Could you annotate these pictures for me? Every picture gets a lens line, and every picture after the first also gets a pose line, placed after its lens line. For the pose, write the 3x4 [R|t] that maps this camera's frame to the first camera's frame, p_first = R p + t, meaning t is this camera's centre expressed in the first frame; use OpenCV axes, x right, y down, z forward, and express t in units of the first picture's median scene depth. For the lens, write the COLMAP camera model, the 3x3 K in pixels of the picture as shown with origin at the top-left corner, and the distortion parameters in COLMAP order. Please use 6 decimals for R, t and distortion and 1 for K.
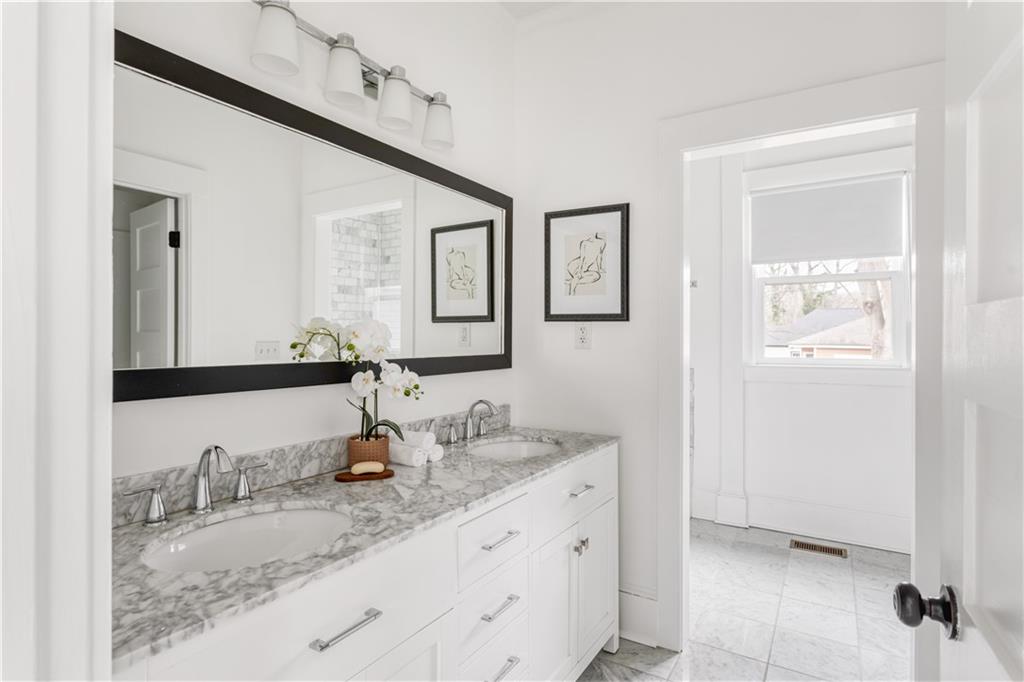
lens RADIAL K [[521.2, 0, 511.7], [0, 521.2, 337.2], [0, 0, 1]] dist [0.025281, 0.000364]
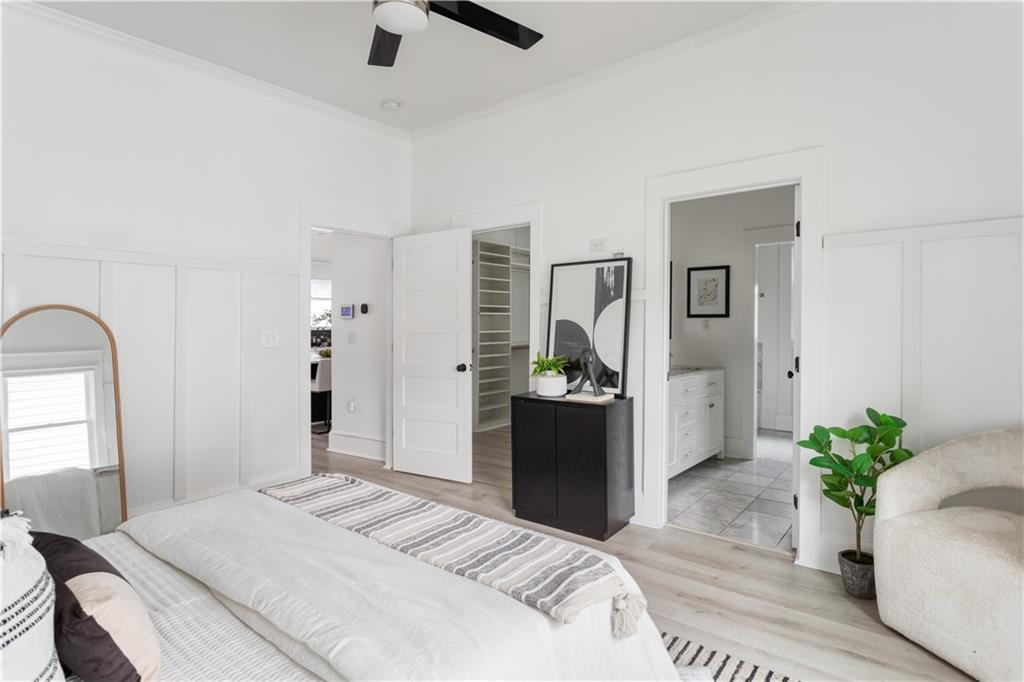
lens RADIAL K [[521.2, 0, 510.6], [0, 521.2, 338.7], [0, 0, 1]] dist [0.025281, 0.000364]
pose [[0.992759, -0.000205, -0.120124, -0.425174], [0.001275, 0.999960, 0.008830, 0.038435], [0.120117, -0.008919, 0.992720, -1.311997]]
